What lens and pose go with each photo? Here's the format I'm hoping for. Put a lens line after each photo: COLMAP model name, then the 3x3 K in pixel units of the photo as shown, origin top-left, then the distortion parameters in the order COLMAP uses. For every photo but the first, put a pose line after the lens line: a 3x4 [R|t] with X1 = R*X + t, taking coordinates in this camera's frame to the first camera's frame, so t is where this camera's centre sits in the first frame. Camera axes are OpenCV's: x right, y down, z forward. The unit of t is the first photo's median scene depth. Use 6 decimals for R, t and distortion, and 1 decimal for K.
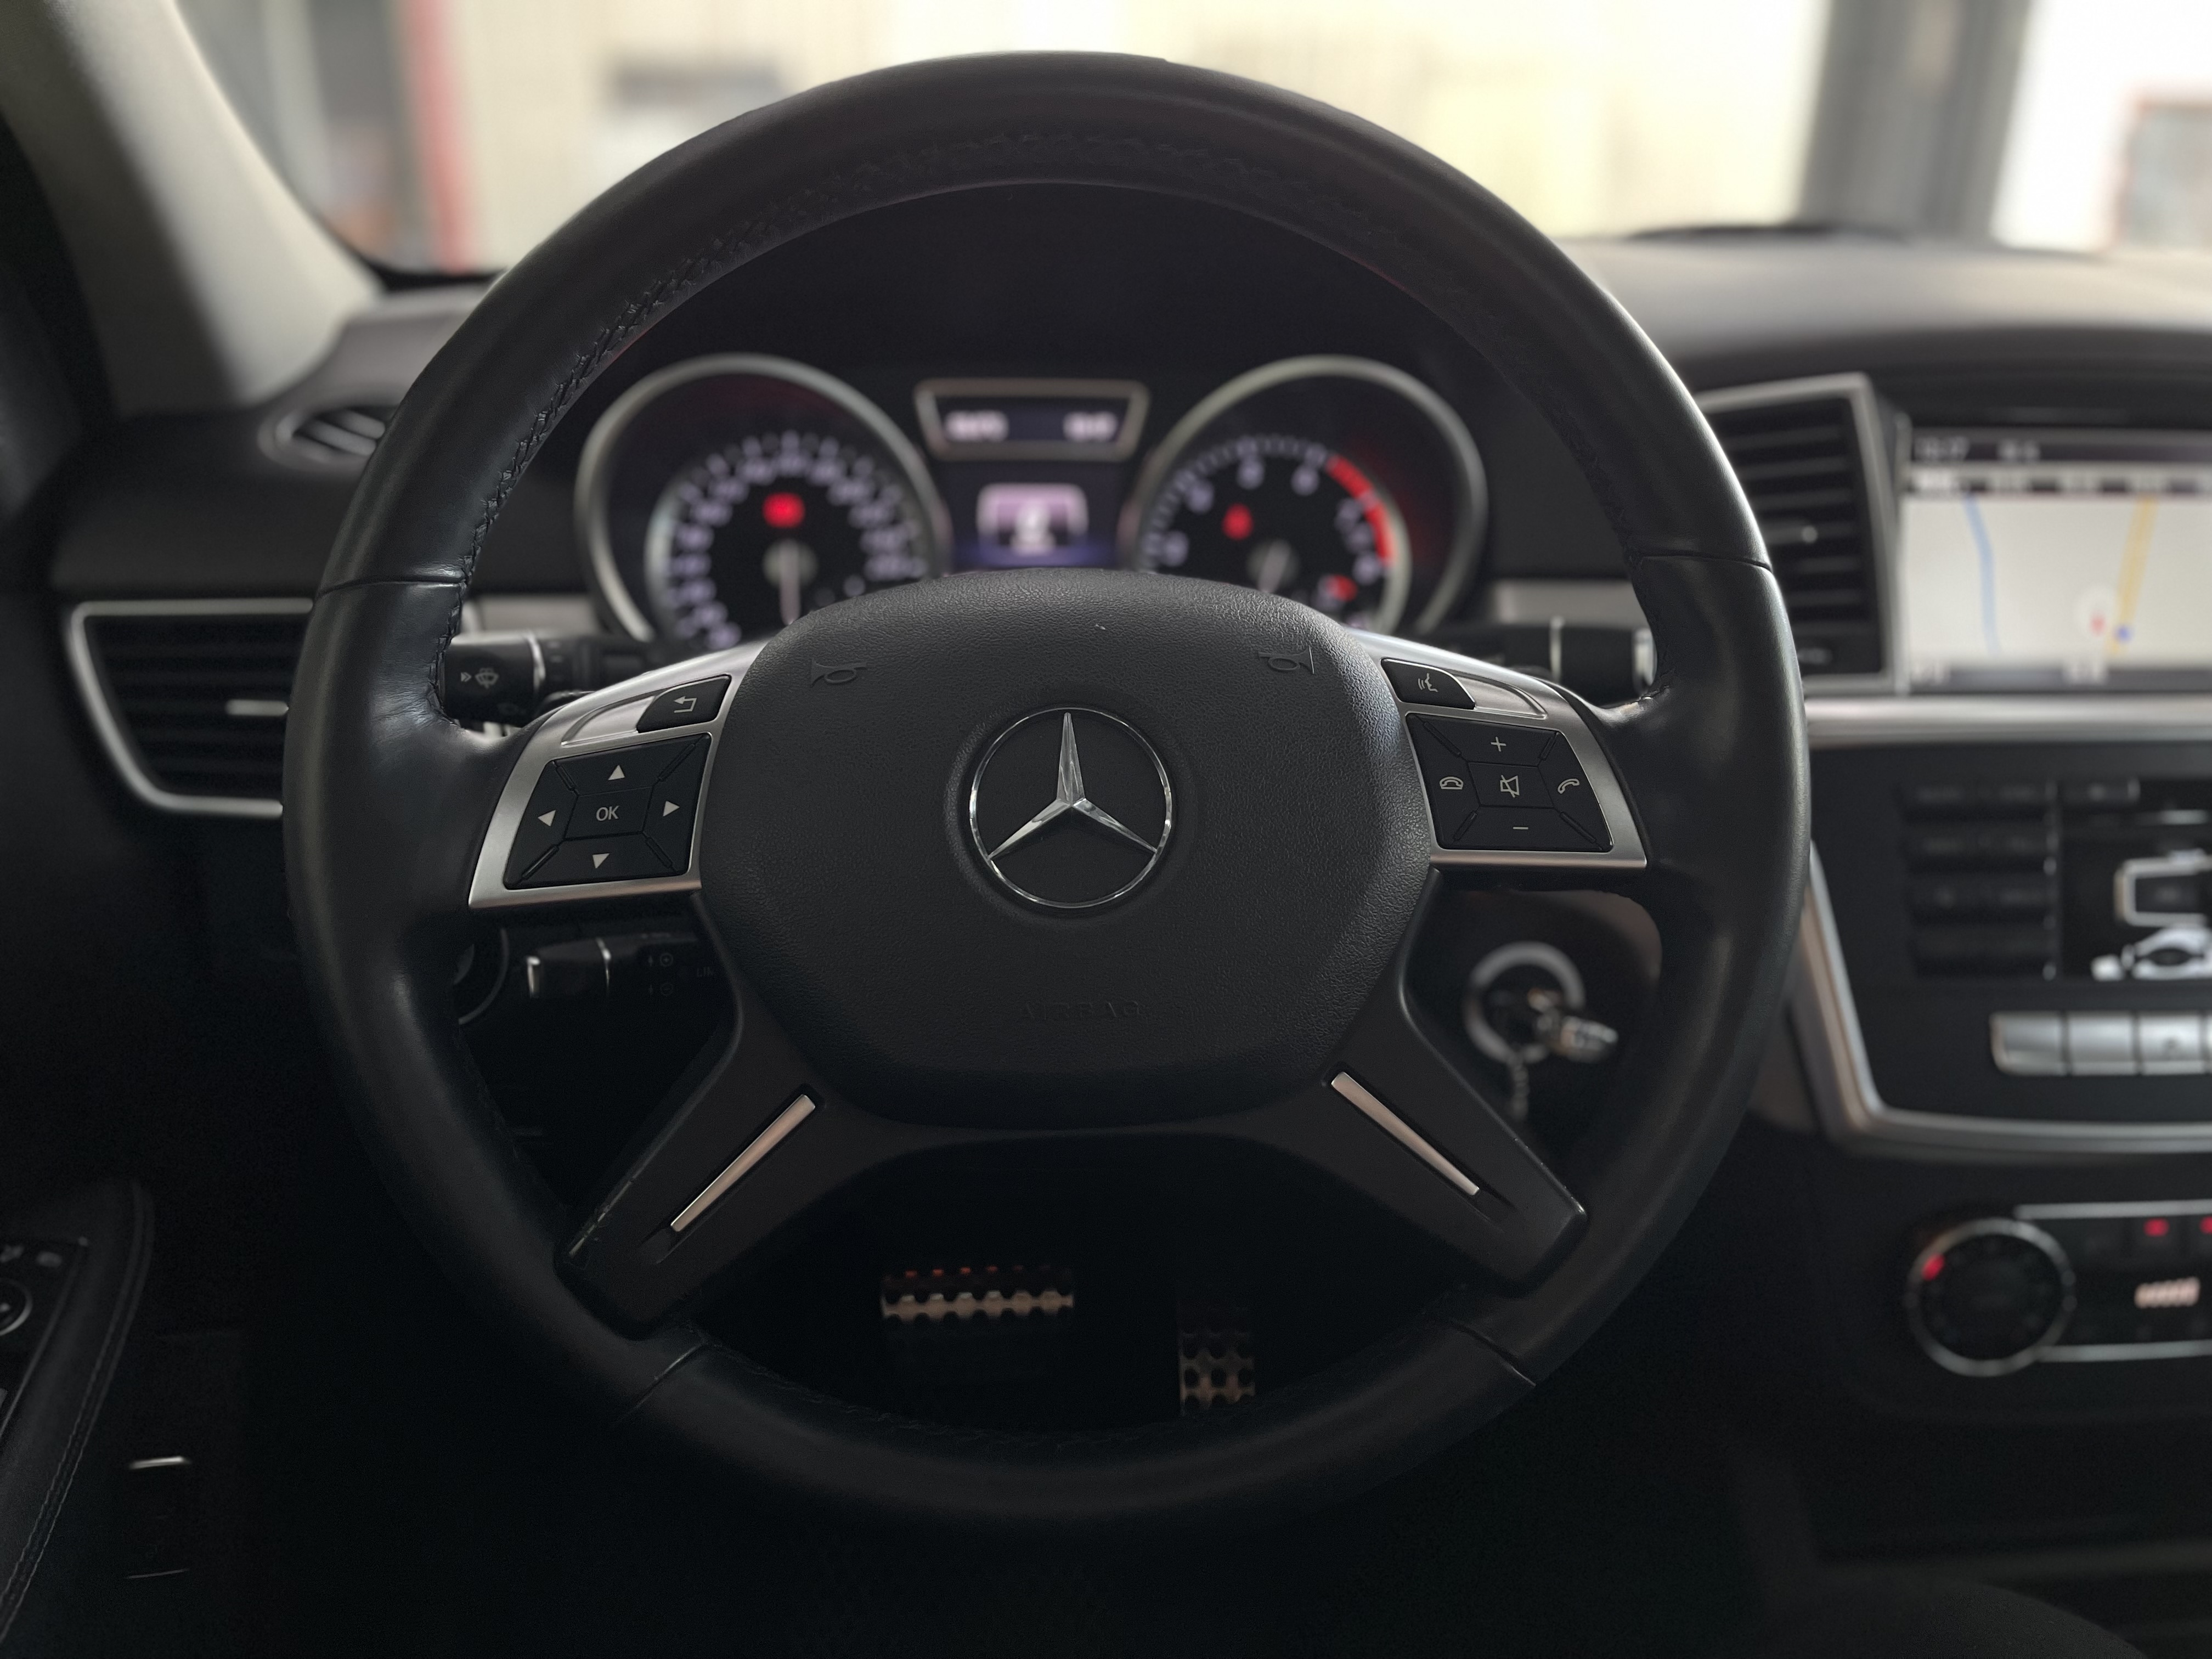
lens RADIAL K [[1748.6, 0, 1085.8], [0, 1748.6, 836.8], [0, 0, 1]] dist [0.030704, -0.085148]
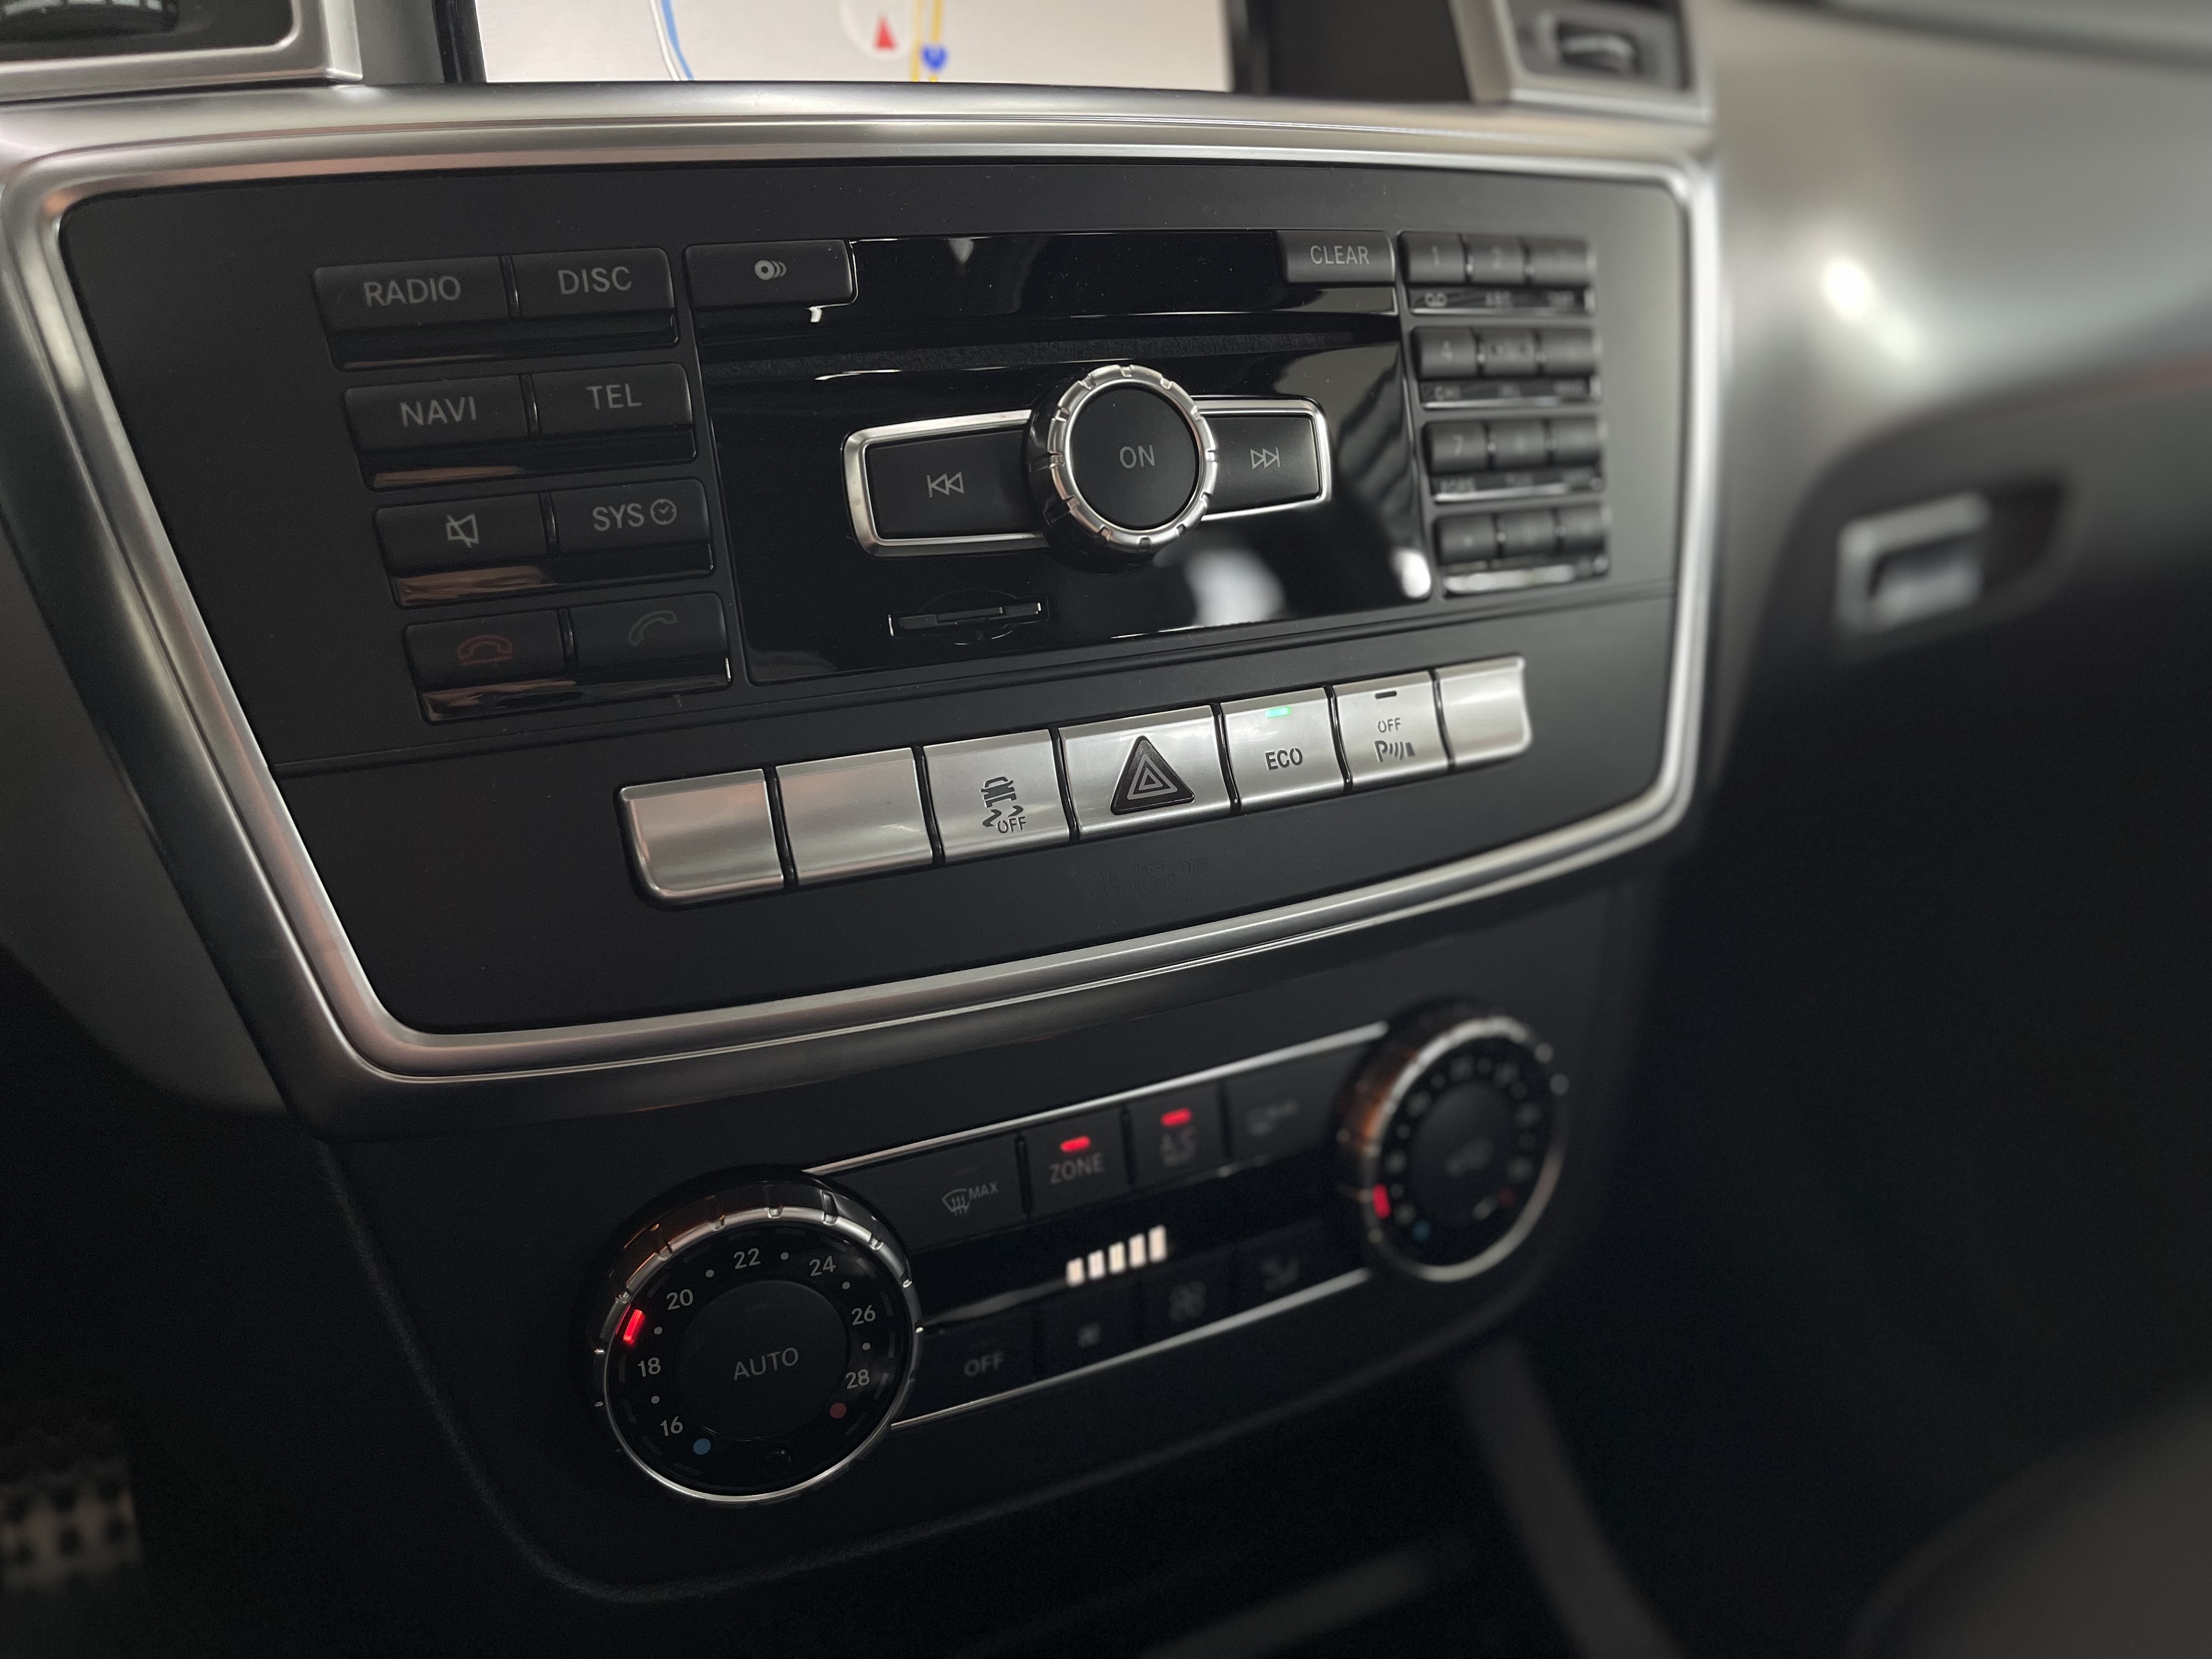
lens RADIAL K [[1748.6, 0, 1152.1], [0, 1748.6, 838.8], [0, 0, 1]] dist [0.030704, -0.085148]
pose [[0.918694, -0.147159, 0.366532, 0.453303], [0.123368, 0.988483, 0.087650, 0.088121], [-0.375209, -0.035305, 0.926267, 0.503934]]
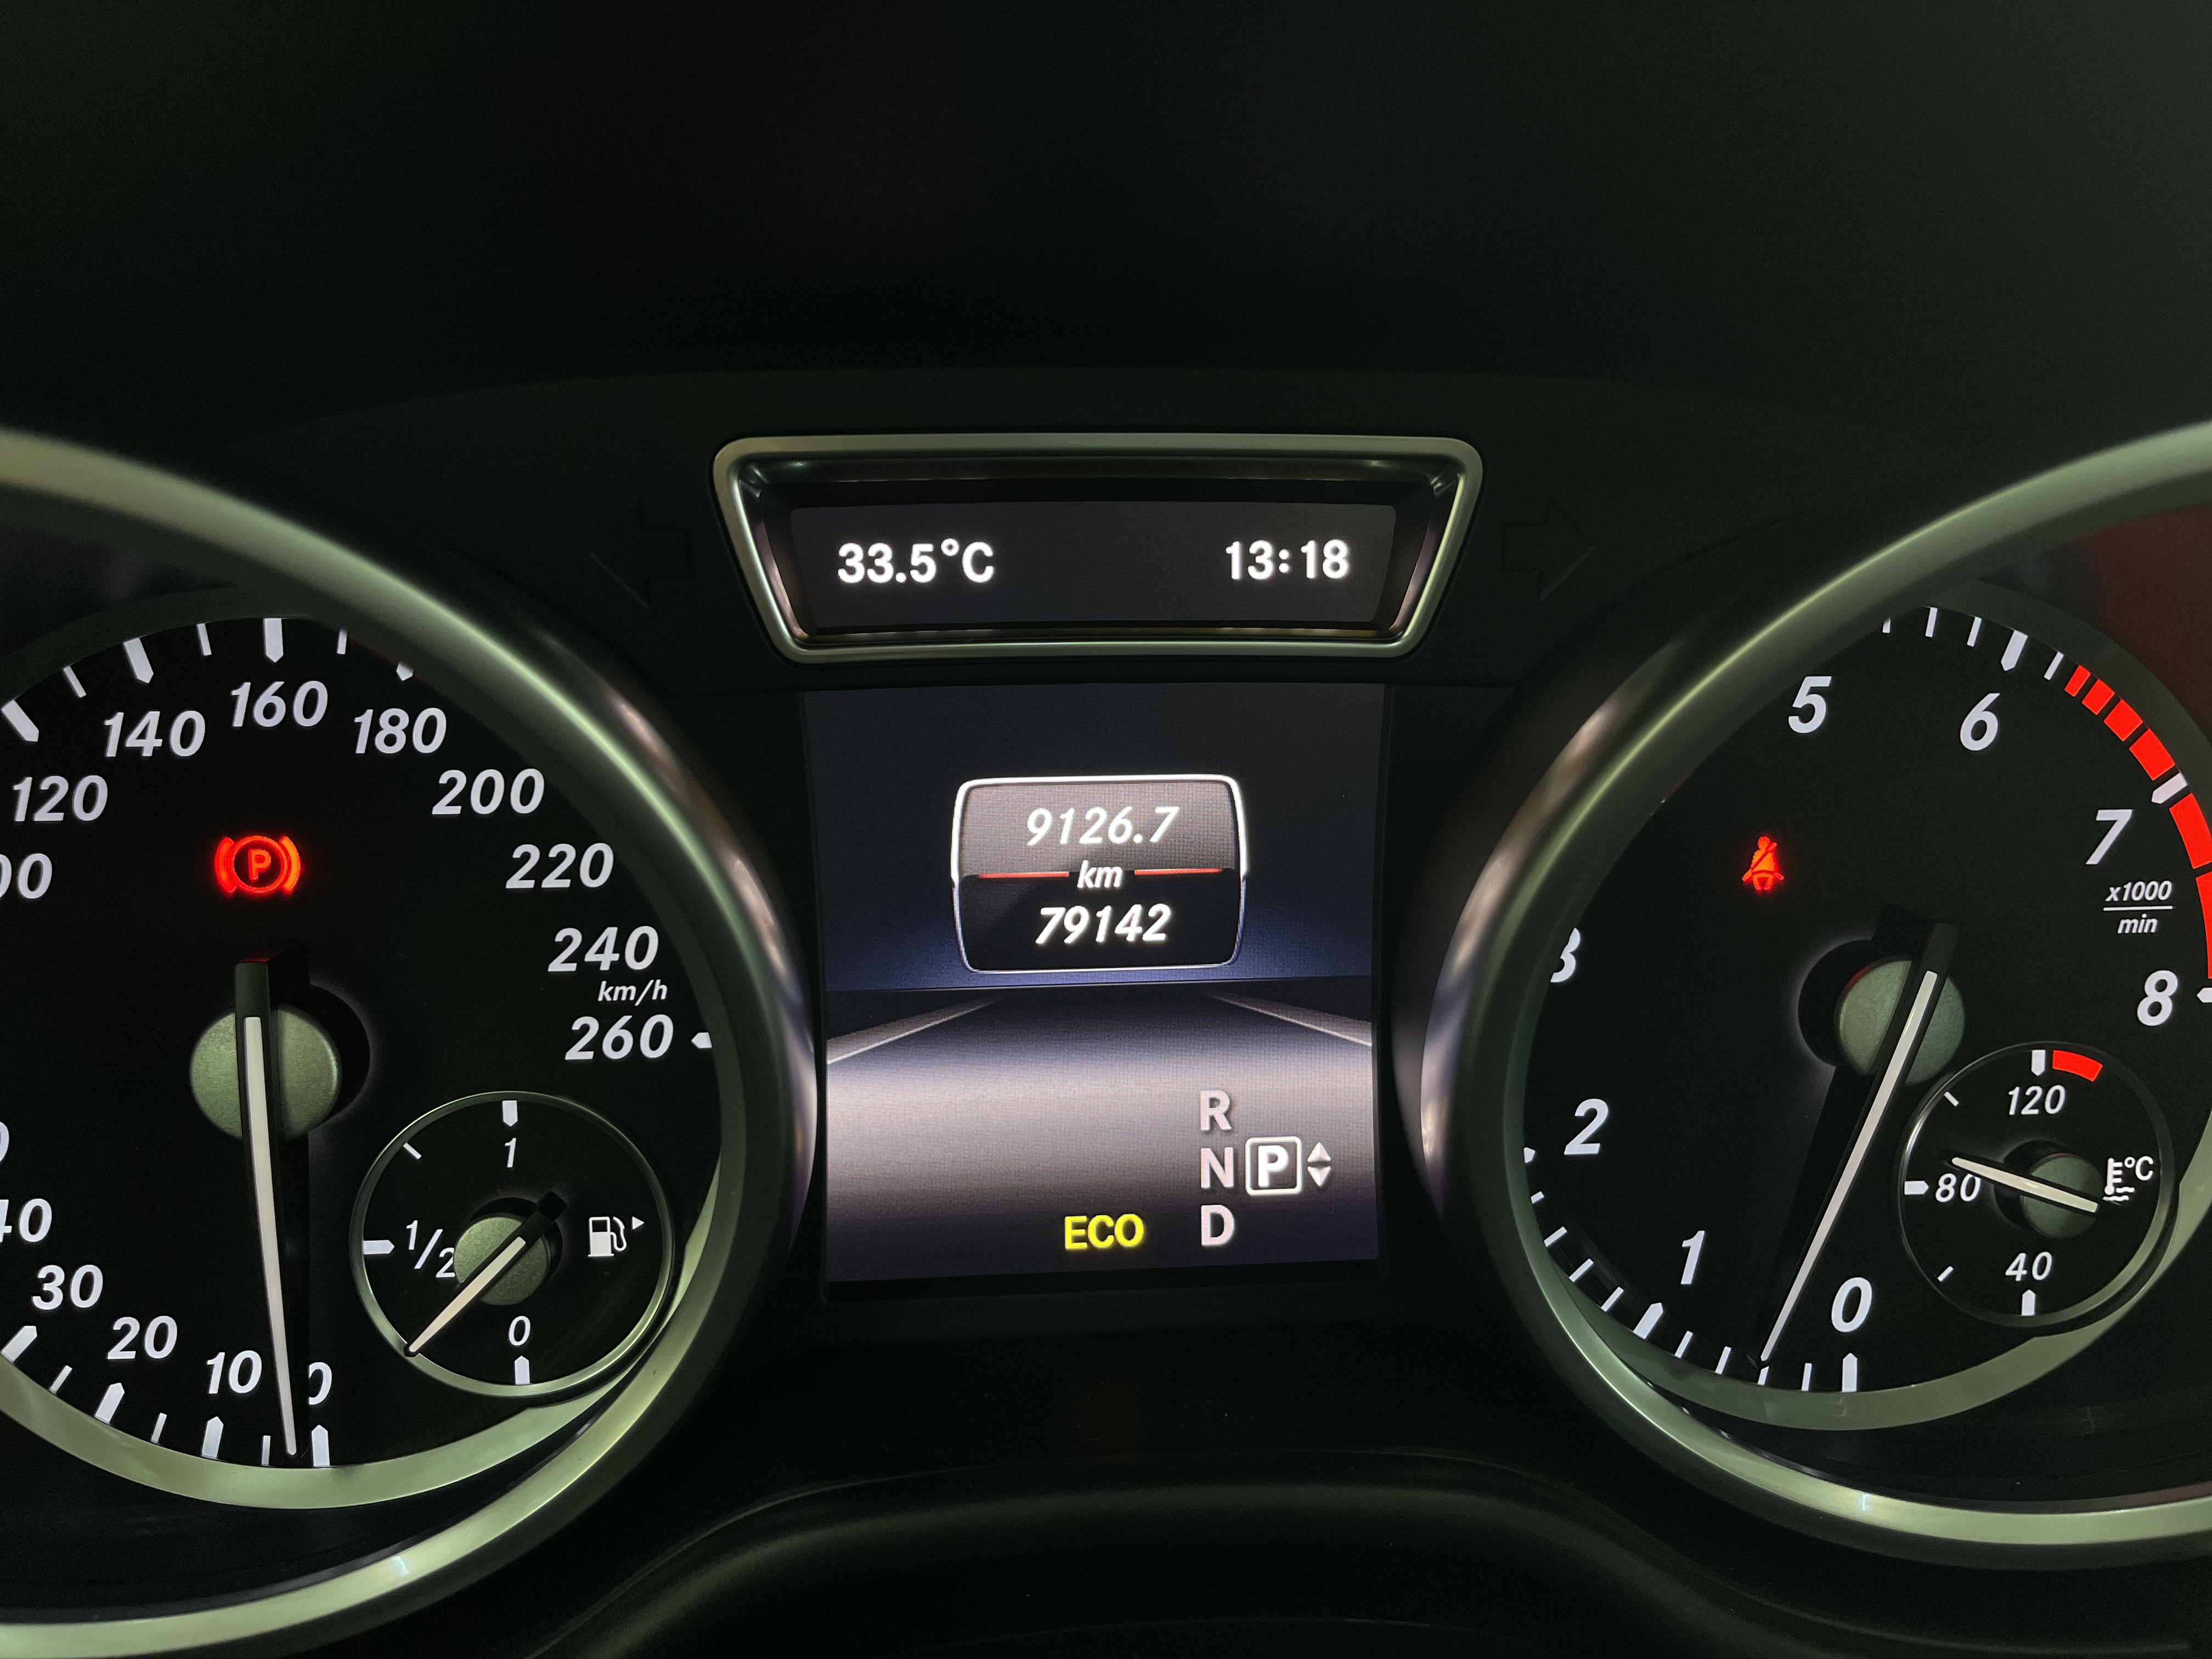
lens RADIAL K [[1748.6, 0, 1107.5], [0, 1748.6, 817.3], [0, 0, 1]] dist [0.030704, -0.085148]
pose [[0.999754, -0.006700, 0.021155, -0.042081], [0.005928, 0.999323, 0.036309, -0.233540], [-0.021384, -0.036175, 0.999117, 0.807213]]
